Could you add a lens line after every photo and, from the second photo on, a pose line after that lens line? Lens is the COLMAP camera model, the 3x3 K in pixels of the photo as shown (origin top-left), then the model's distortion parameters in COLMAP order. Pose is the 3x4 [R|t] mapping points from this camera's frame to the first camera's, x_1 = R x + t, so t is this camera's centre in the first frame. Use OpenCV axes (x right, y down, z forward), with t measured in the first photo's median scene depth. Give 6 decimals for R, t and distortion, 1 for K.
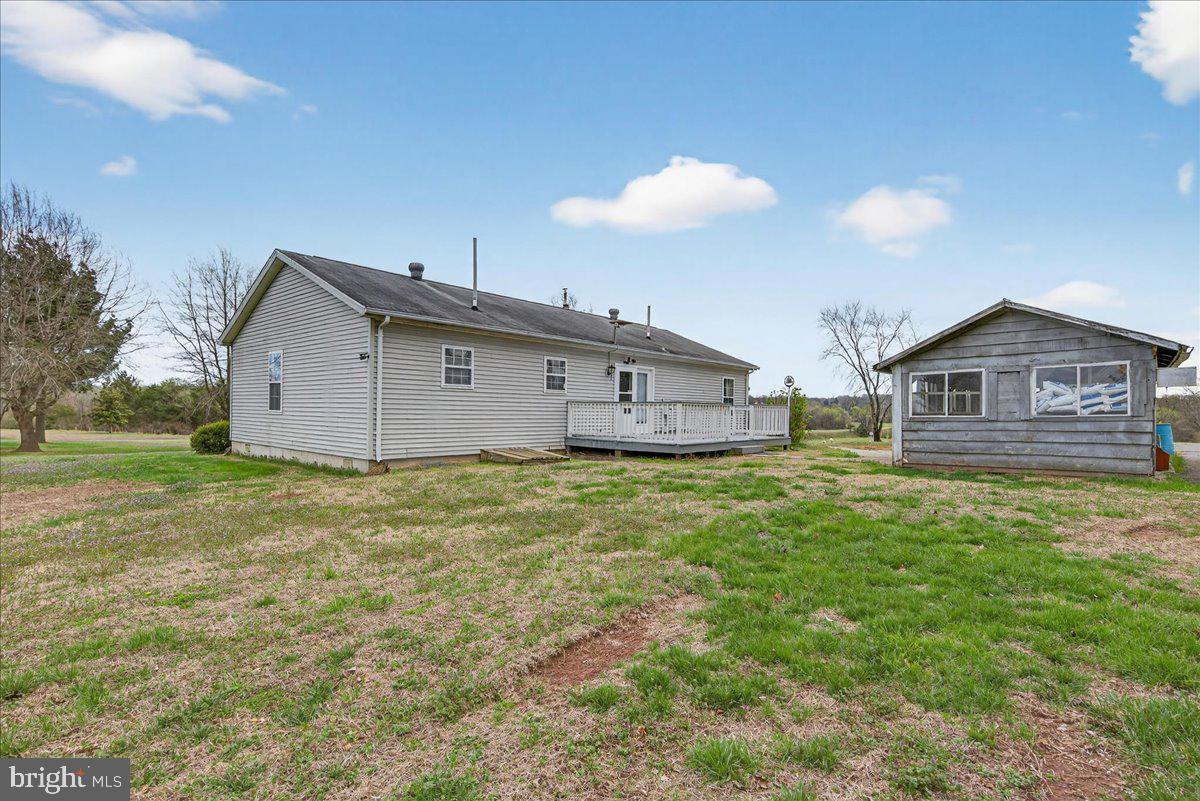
lens RADIAL K [[562.1, 0, 598.9], [0, 562.1, 413.4], [0, 0, 1]] dist [0.002445, 0.000415]
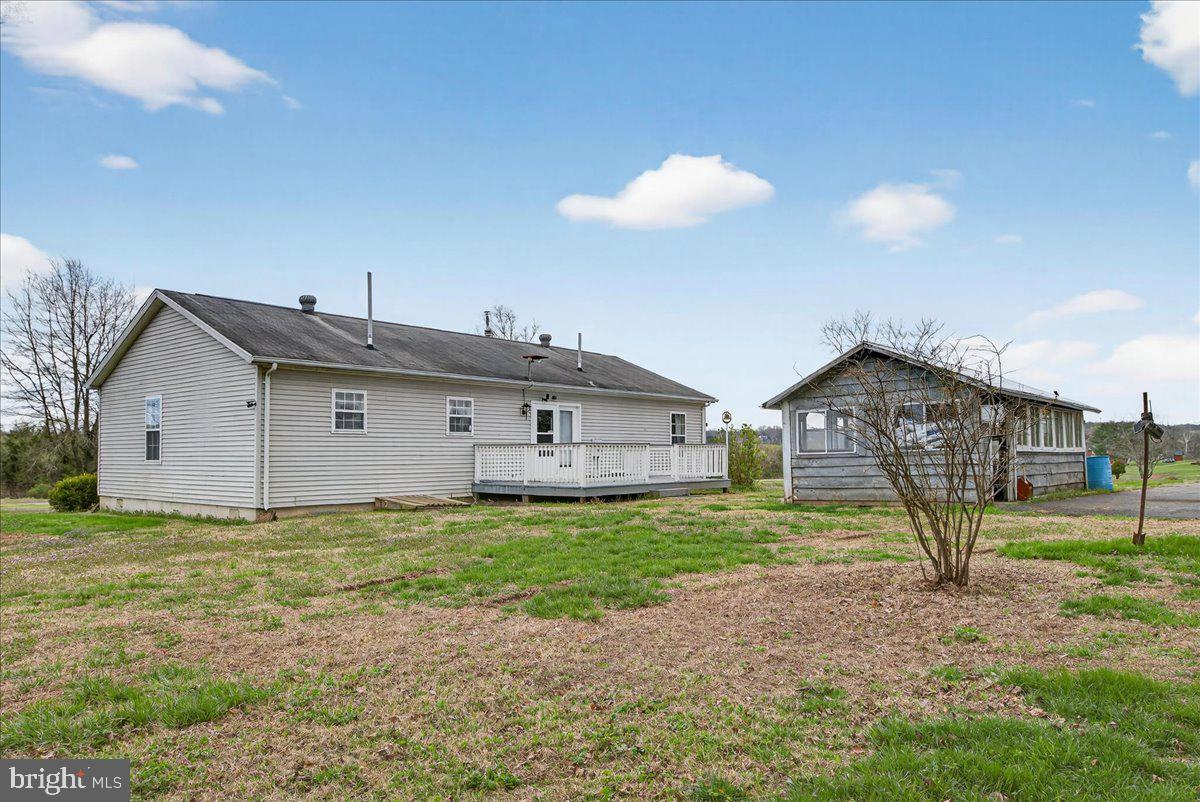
lens RADIAL K [[794.5, 0, 605.2], [0, 794.5, 427.8], [0, 0, 1]] dist [-0.002503, -0.002556]
pose [[0.999394, -0.018544, 0.029443, 0.120405], [0.019634, 0.999116, -0.037175, 0.003833], [-0.028727, 0.037731, 0.998875, -0.303604]]
